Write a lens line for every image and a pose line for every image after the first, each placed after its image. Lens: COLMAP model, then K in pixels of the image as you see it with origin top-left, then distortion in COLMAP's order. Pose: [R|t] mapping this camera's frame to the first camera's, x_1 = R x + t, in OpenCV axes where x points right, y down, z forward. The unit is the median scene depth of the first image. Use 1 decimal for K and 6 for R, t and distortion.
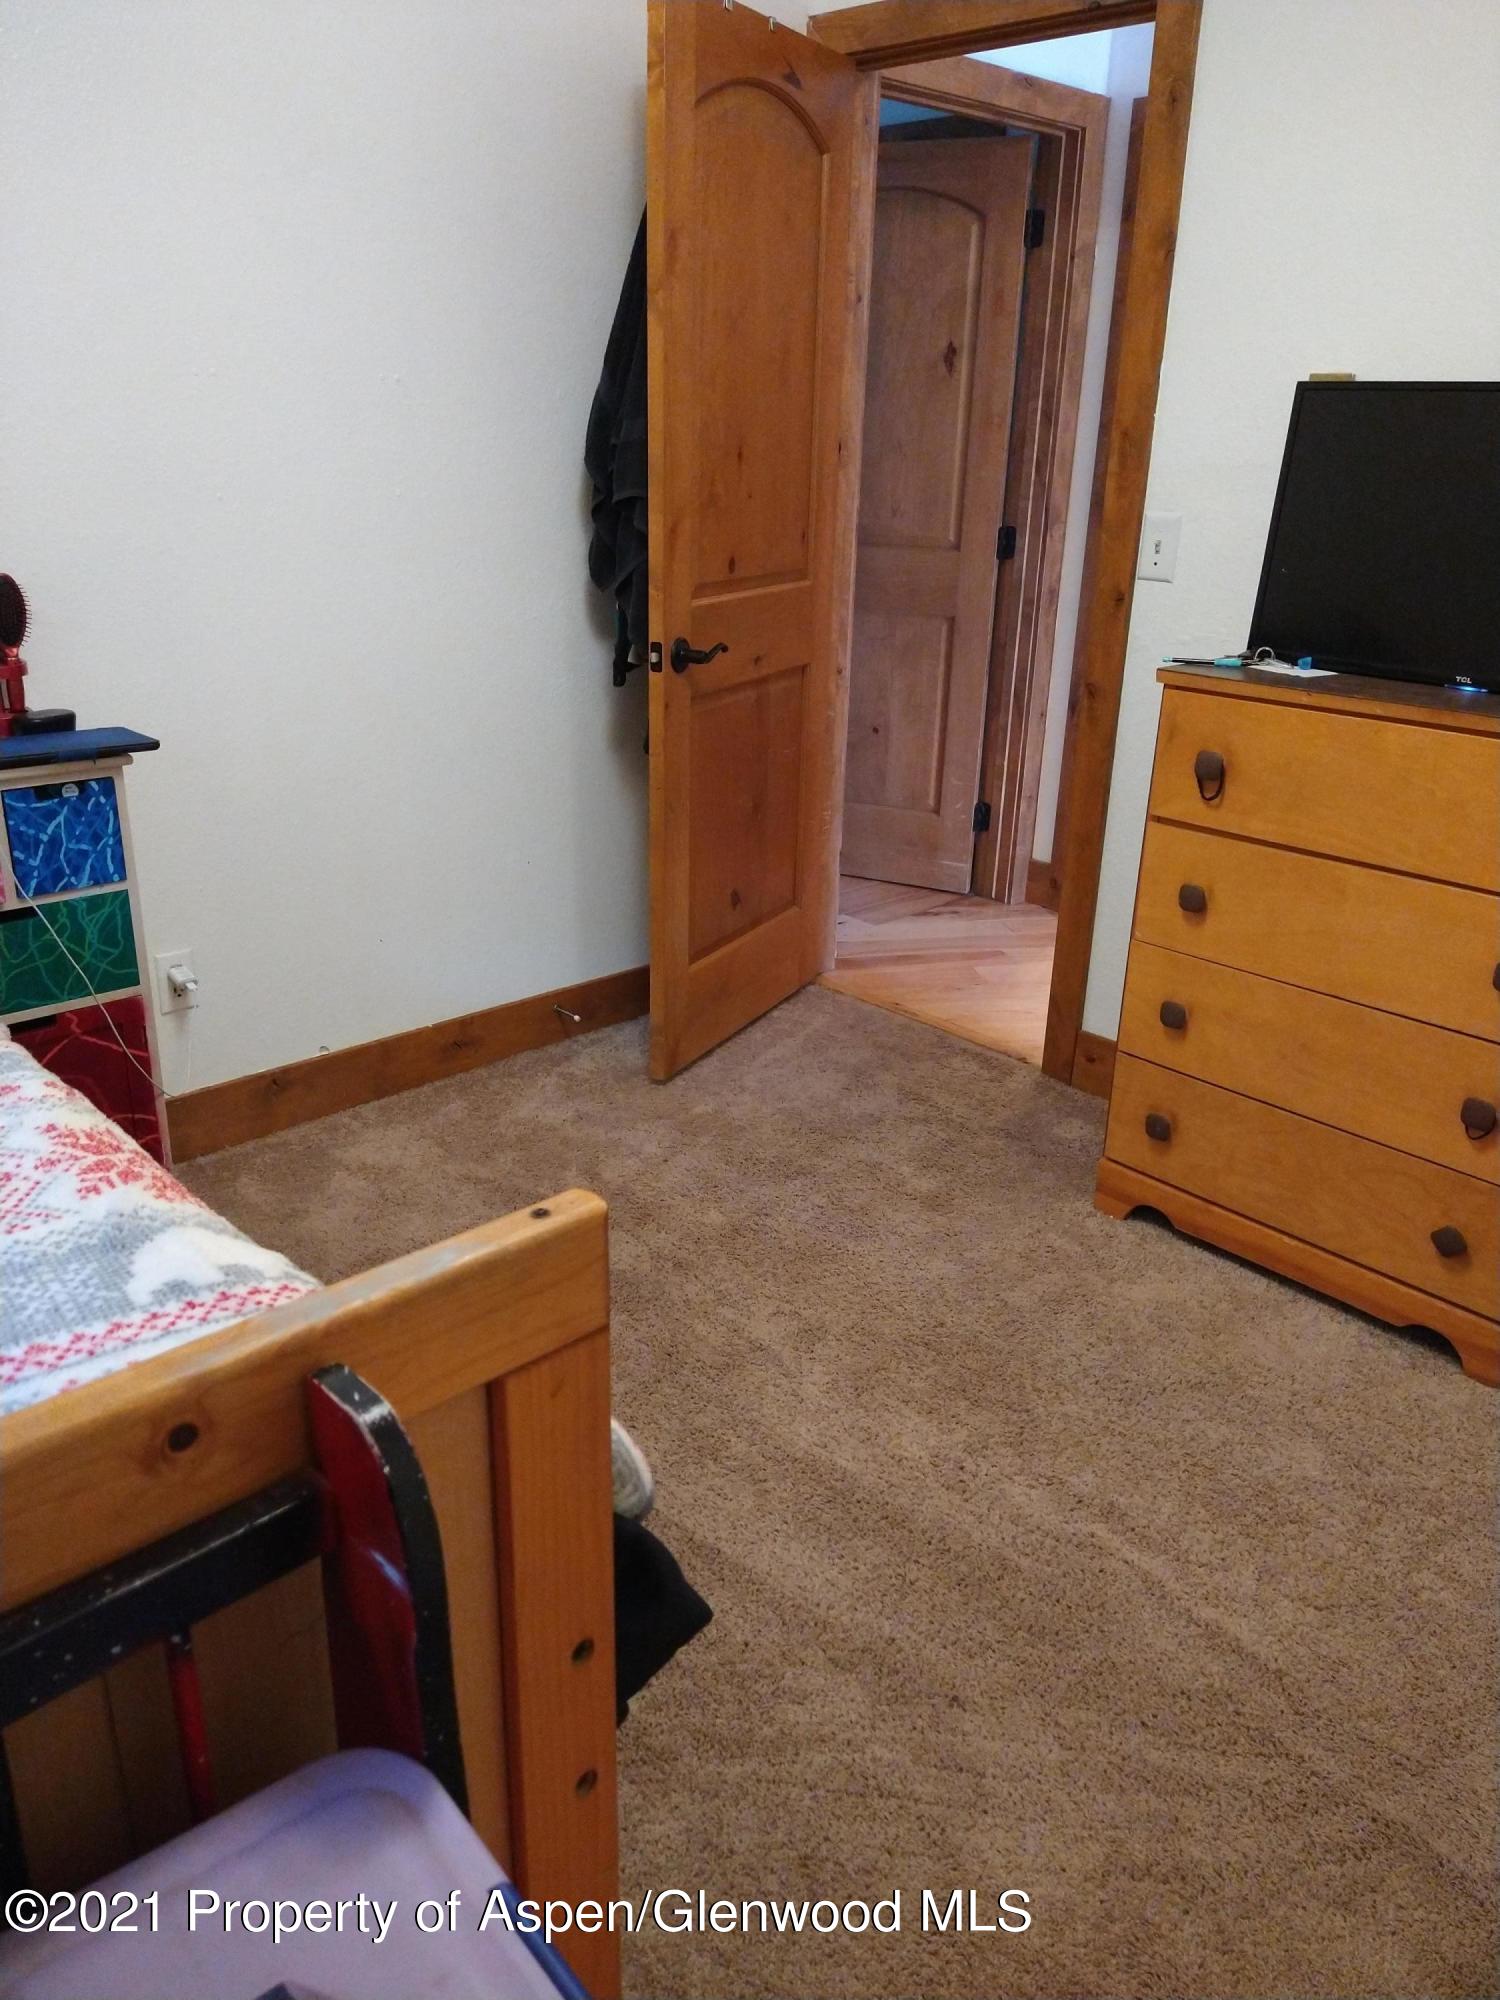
lens RADIAL K [[1467.2, 0, 750.0], [0, 1467.2, 1000.0], [0, 0, 1]] dist [0.102836, -0.163944]
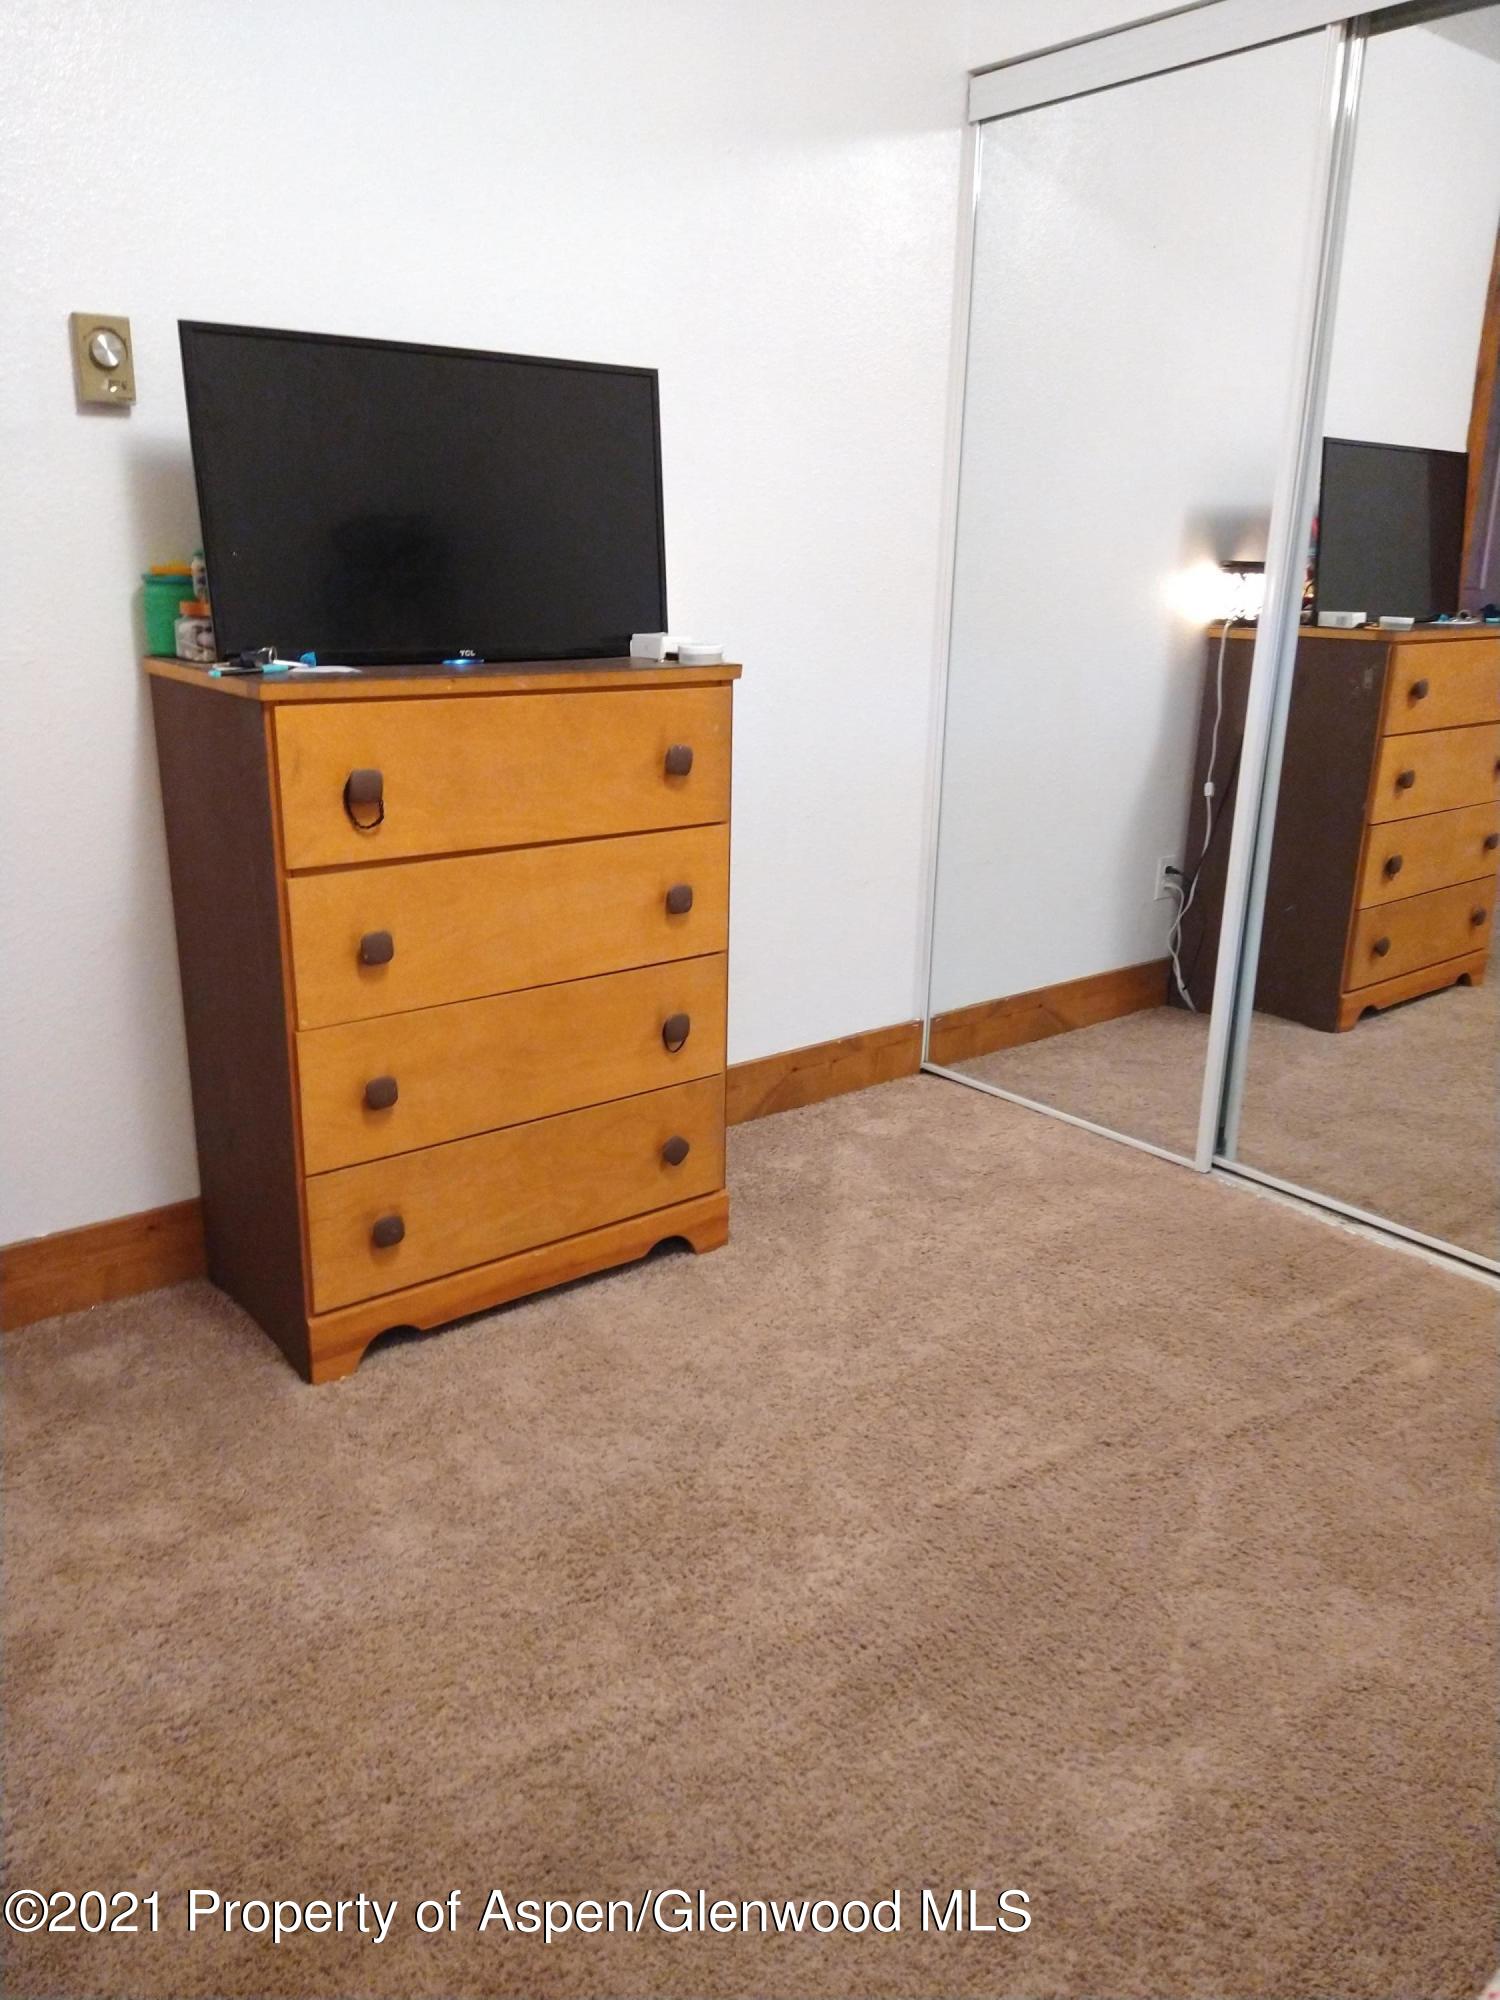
lens RADIAL K [[1467.2, 0, 750.0], [0, 1467.2, 1000.0], [0, 0, 1]] dist [0.102836, -0.163944]
pose [[0.079317, -0.317948, 0.944785, -0.470066], [0.343080, 0.898578, 0.273595, -0.196305], [-0.935951, 0.302436, 0.180354, 0.663914]]
